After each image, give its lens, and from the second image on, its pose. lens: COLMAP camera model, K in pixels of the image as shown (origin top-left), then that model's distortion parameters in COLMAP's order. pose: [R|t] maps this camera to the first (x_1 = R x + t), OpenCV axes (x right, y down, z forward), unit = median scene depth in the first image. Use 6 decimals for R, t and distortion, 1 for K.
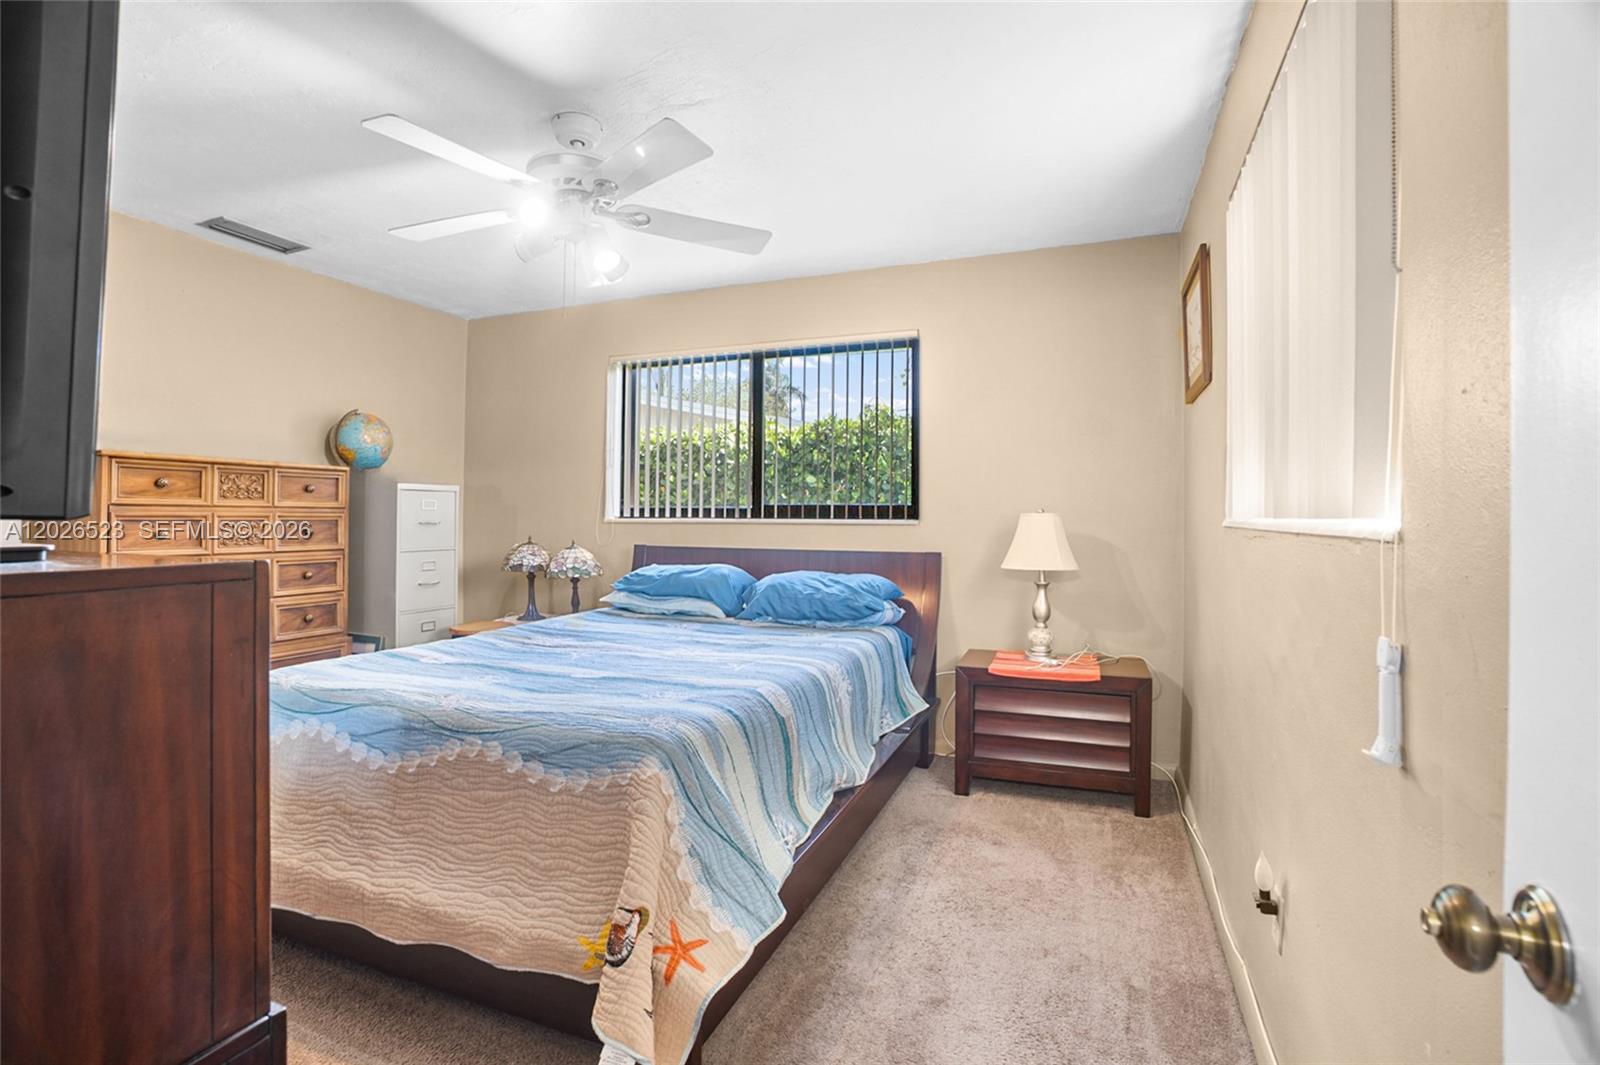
lens RADIAL K [[738.0, 0, 806.4], [0, 738.0, 523.6], [0, 0, 1]] dist [-0.072649, 0.029345]
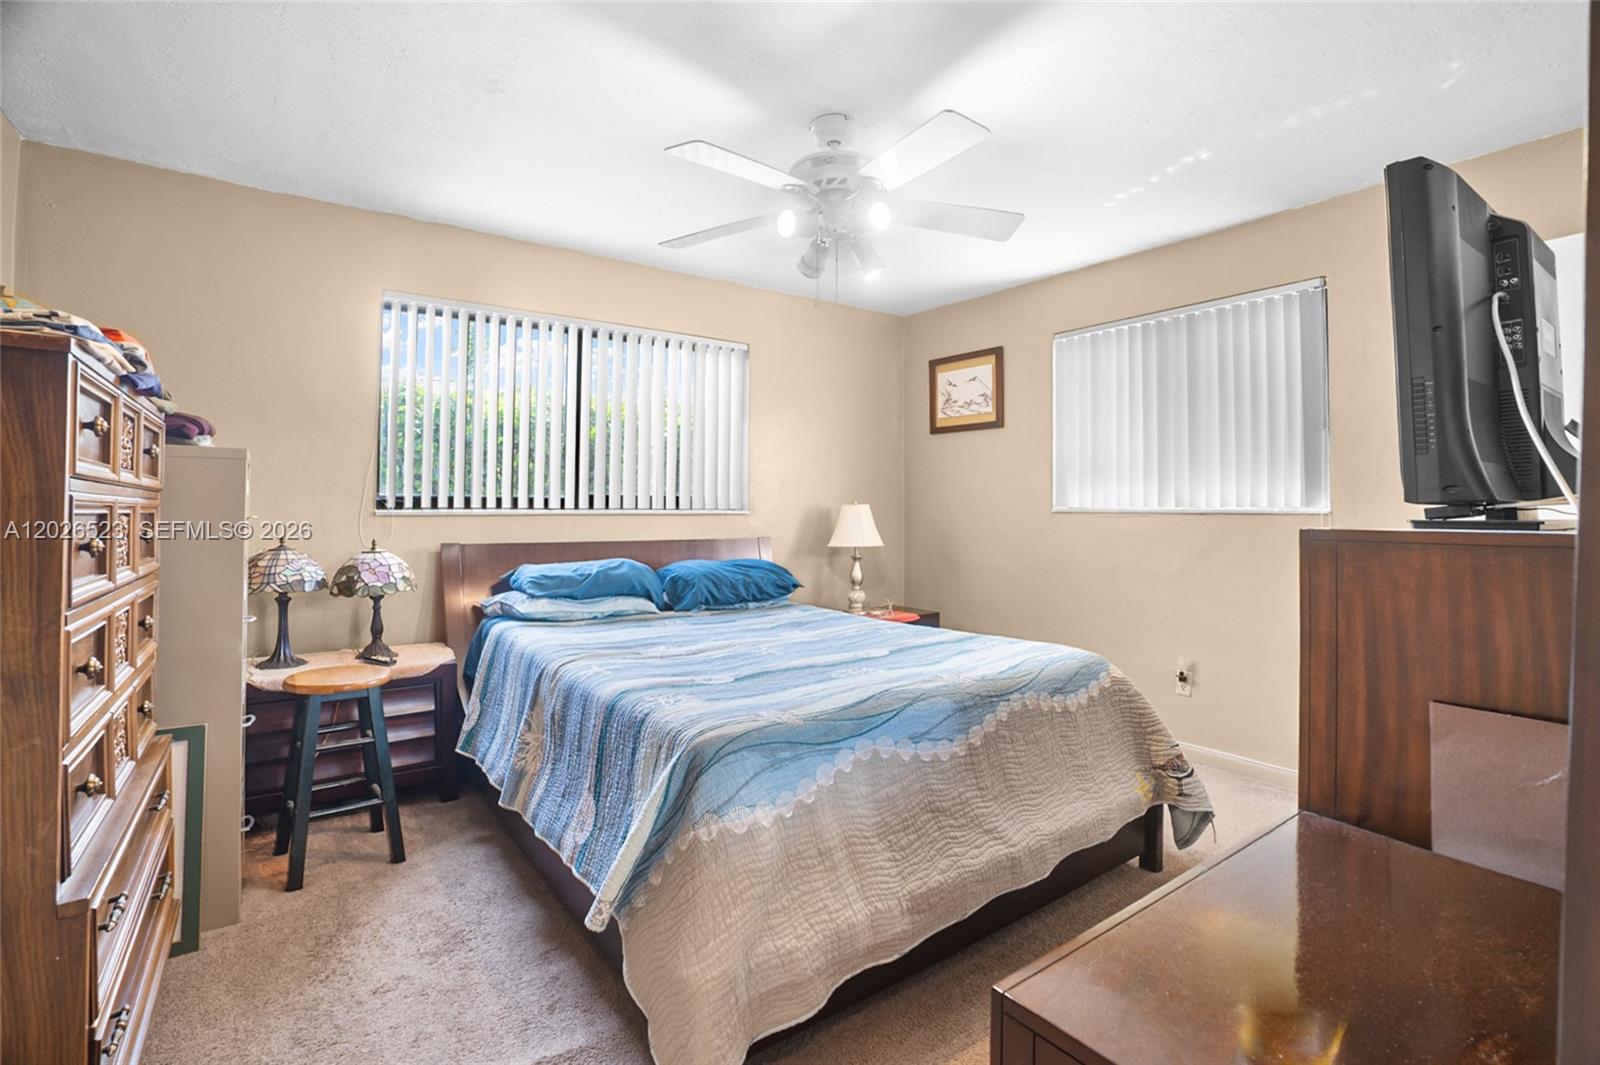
lens RADIAL K [[738.0, 0, 806.4], [0, 738.0, 523.6], [0, 0, 1]] dist [-0.072649, 0.029345]
pose [[0.539719, -0.017531, 0.841663, -0.868784], [0.009301, 0.999846, 0.014862, -0.000497], [-0.841794, -0.000194, 0.539799, 0.344997]]
